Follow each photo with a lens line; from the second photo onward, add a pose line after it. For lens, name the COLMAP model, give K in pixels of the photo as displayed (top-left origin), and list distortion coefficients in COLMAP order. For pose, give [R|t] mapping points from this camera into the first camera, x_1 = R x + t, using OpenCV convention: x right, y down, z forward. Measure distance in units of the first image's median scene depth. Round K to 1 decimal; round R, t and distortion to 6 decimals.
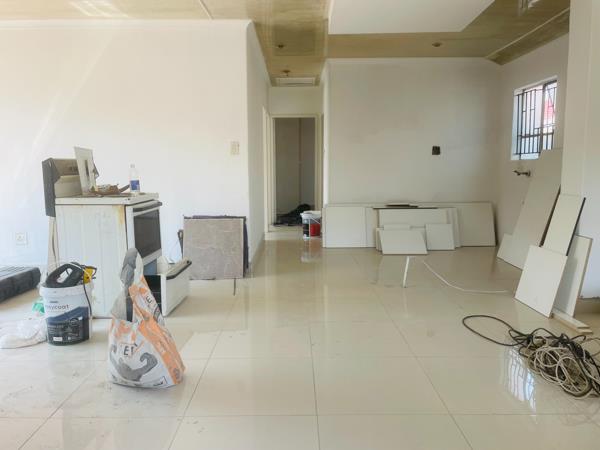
lens RADIAL K [[457.7, 0, 296.1], [0, 457.7, 222.1], [0, 0, 1]] dist [0.055200, -0.021939]
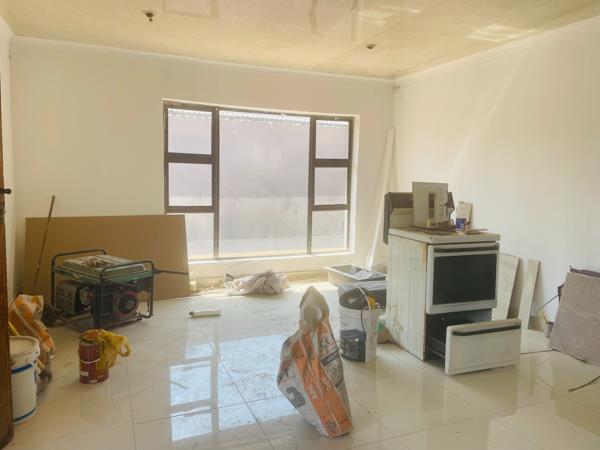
lens RADIAL K [[457.7, 0, 298.2], [0, 457.7, 220.6], [0, 0, 1]] dist [0.055200, -0.021939]
pose [[0.395192, 0.106706, -0.912380, 0.390142], [-0.137671, 0.988892, 0.056023, -0.100105], [0.908223, 0.103468, 0.405493, 0.358038]]
